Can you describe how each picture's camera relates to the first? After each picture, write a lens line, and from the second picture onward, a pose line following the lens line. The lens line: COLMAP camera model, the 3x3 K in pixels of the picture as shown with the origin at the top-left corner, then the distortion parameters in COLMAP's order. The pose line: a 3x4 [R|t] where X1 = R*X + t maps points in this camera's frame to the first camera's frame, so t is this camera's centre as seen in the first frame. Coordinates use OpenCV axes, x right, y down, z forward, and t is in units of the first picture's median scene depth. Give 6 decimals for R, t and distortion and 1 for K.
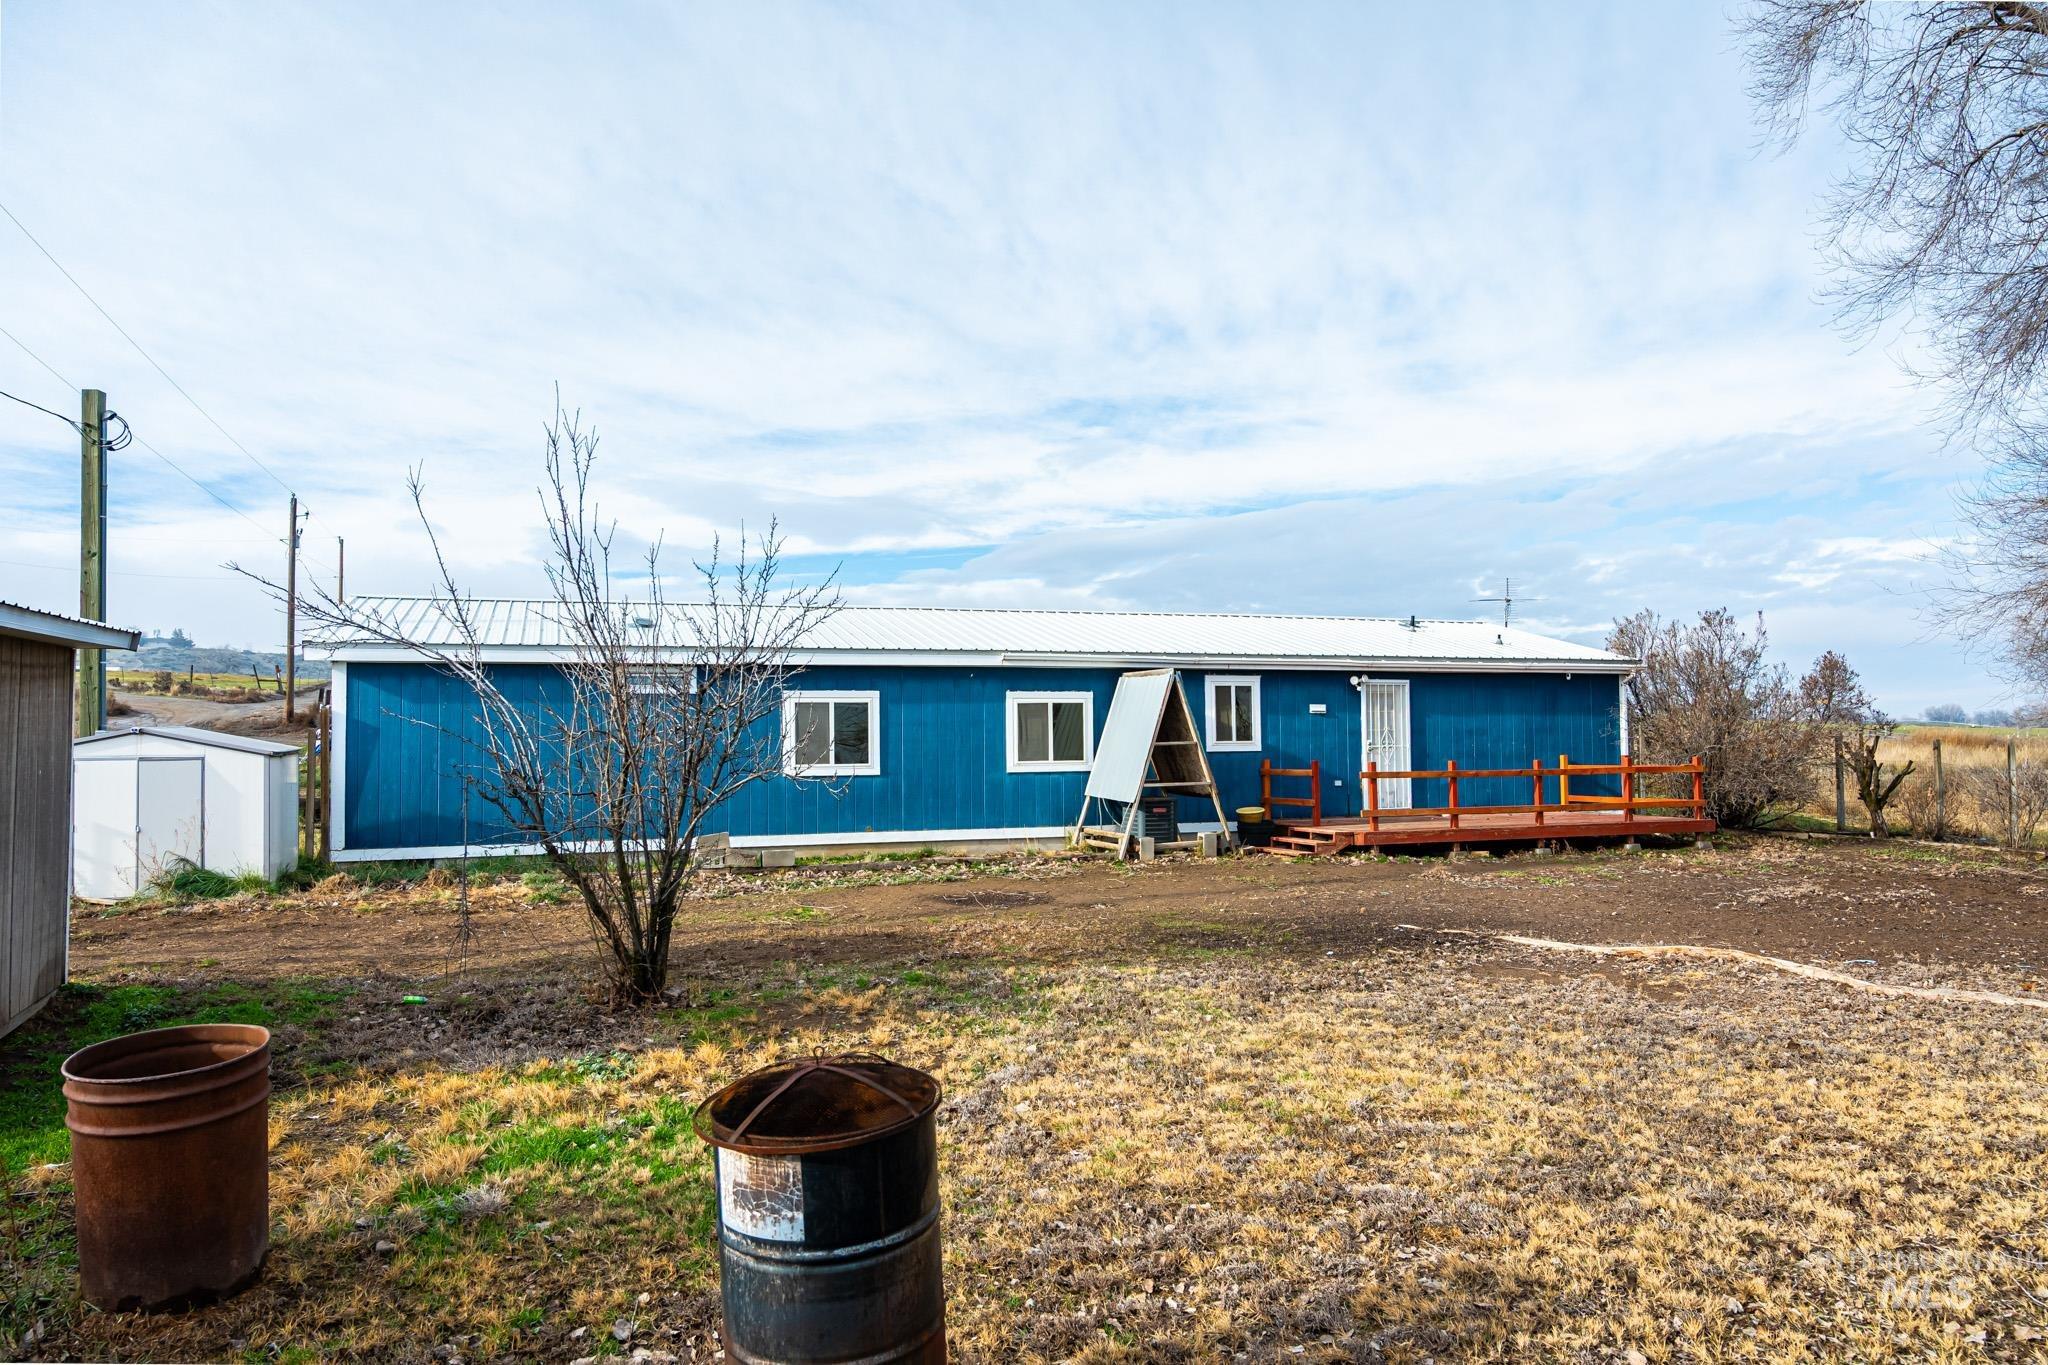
lens RADIAL K [[1406.3, 0, 1024.0], [0, 1406.3, 682.5], [0, 0, 1]] dist [-0.013082, -0.000959]
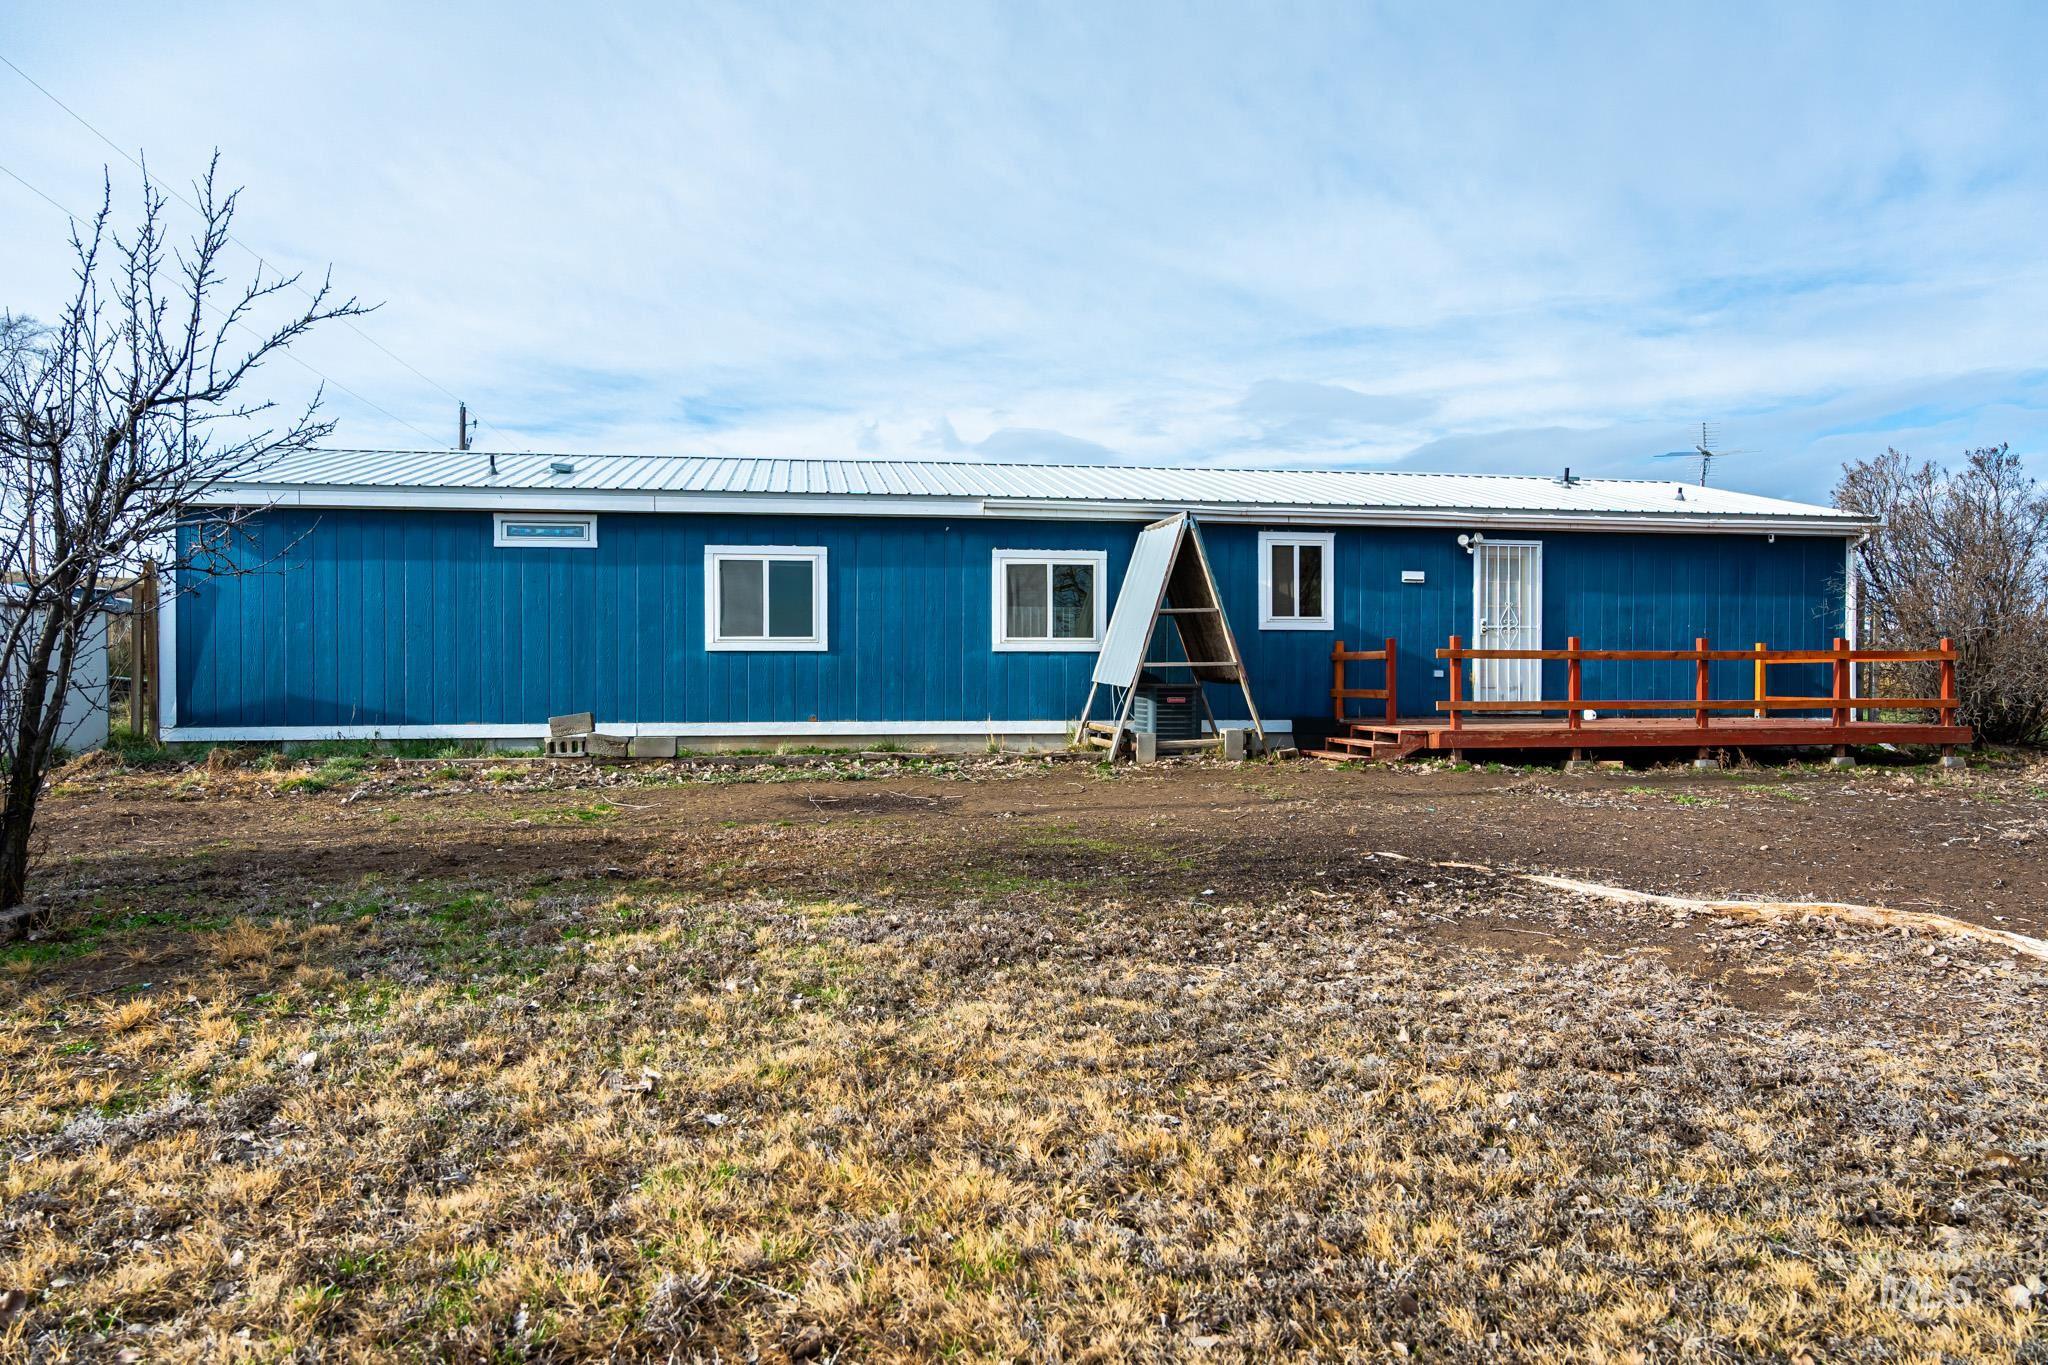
lens RADIAL K [[1384.1, 0, 1024.0], [0, 1384.1, 682.5], [0, 0, 1]] dist [-0.004130, -0.002025]
pose [[0.985479, 0.011698, -0.169396, 0.139587], [-0.002940, 0.998650, 0.051859, 0.041269], [0.169774, -0.050608, 0.984183, 0.232920]]
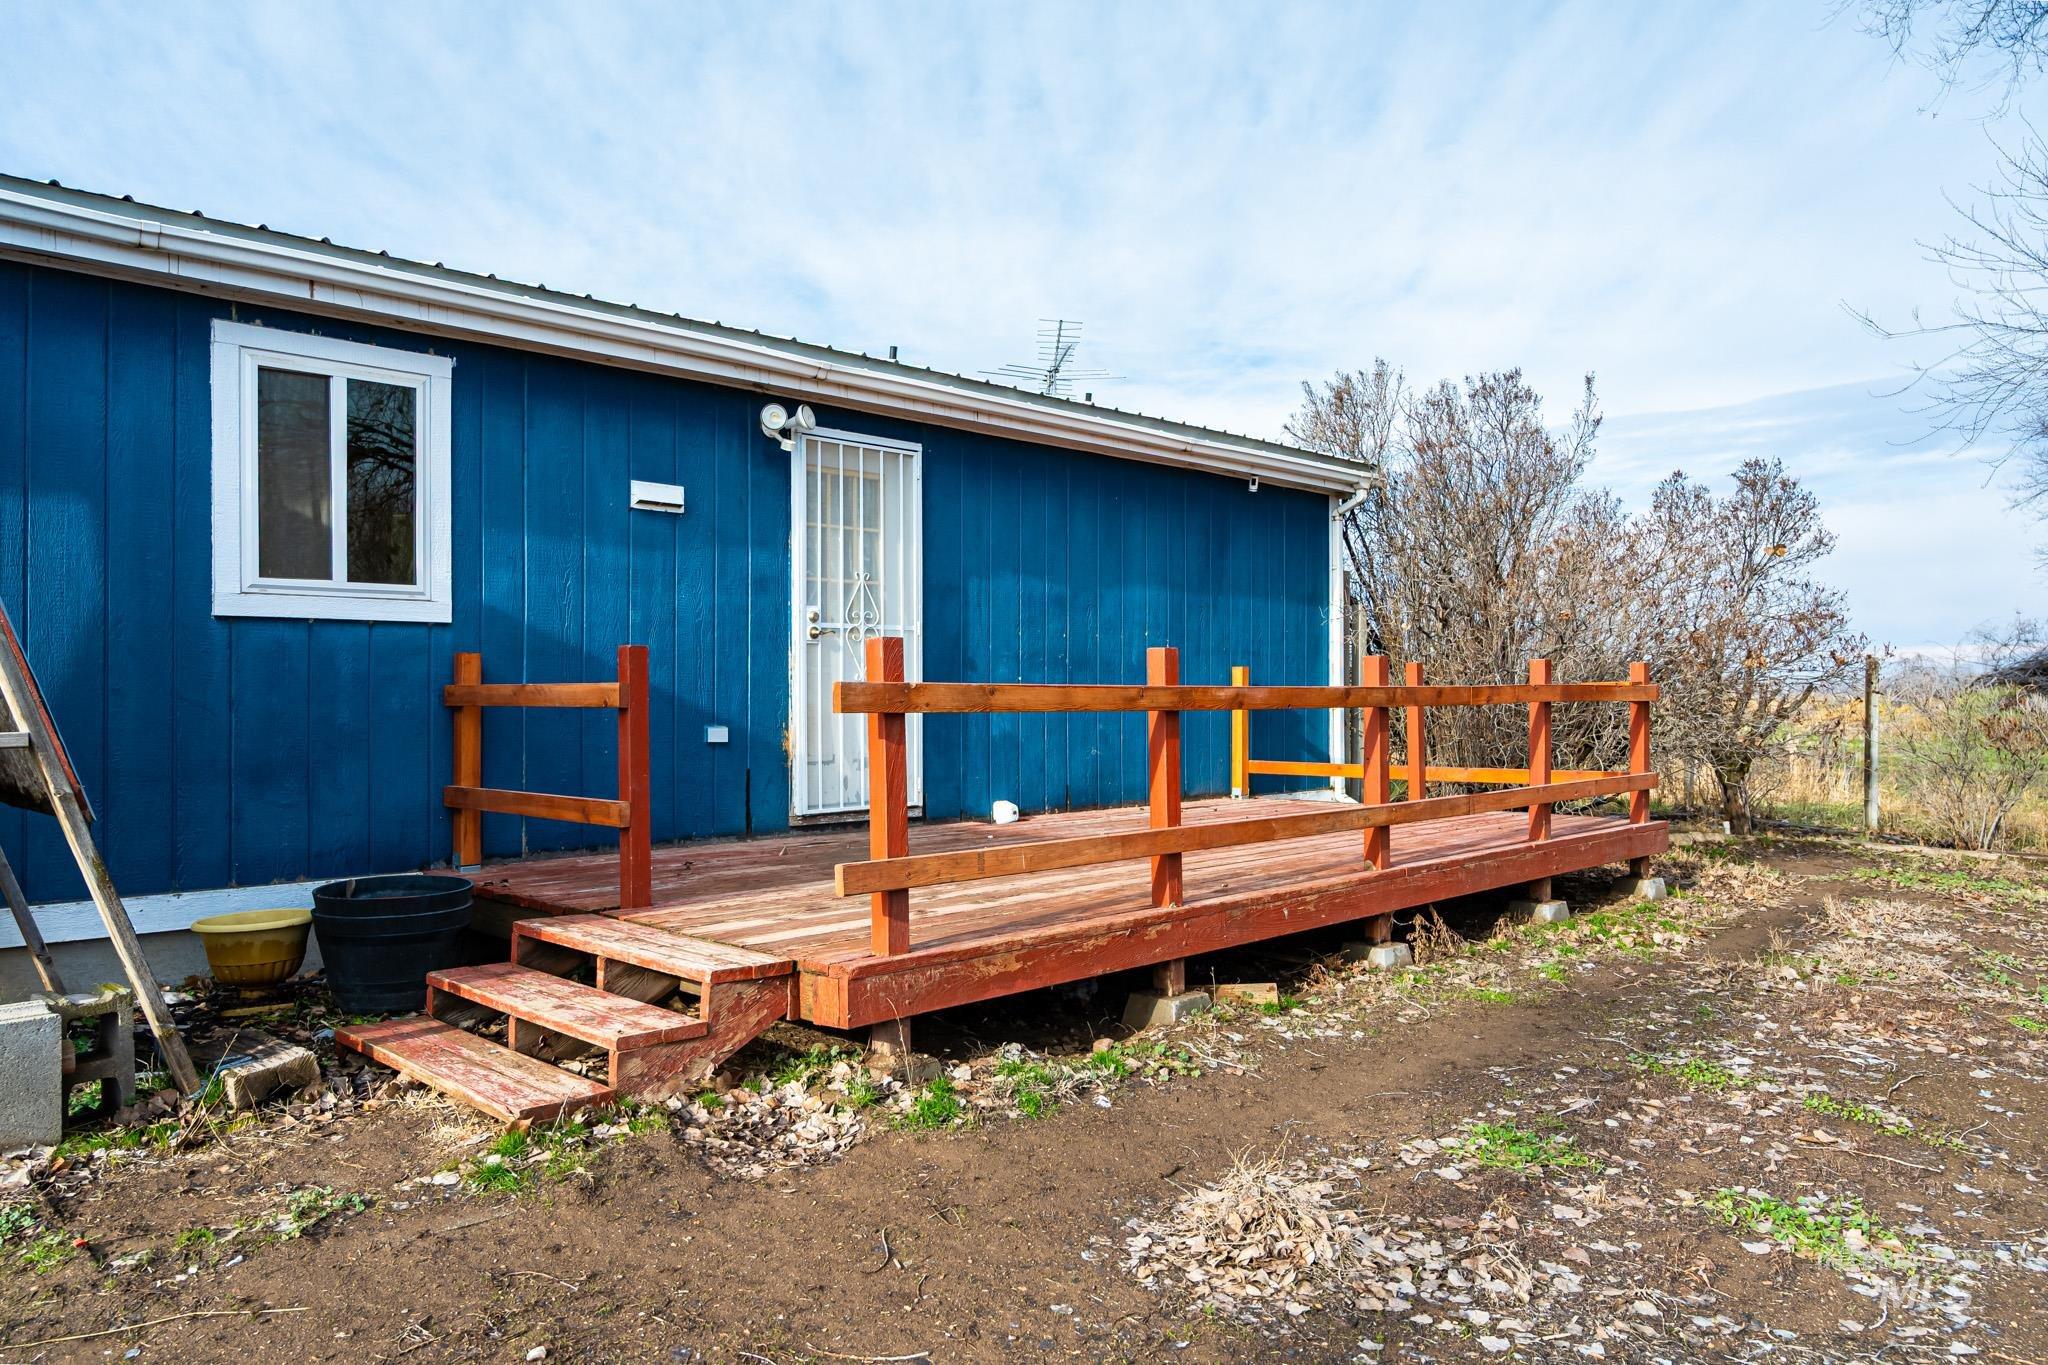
lens RADIAL K [[1384.1, 0, 1024.0], [0, 1384.1, 682.5], [0, 0, 1]] dist [-0.004130, -0.002025]
pose [[0.901026, 0.010398, 0.433641, 0.163191], [-0.025883, 0.999220, 0.029821, 0.053011], [-0.432993, -0.038093, 0.900592, 0.748086]]
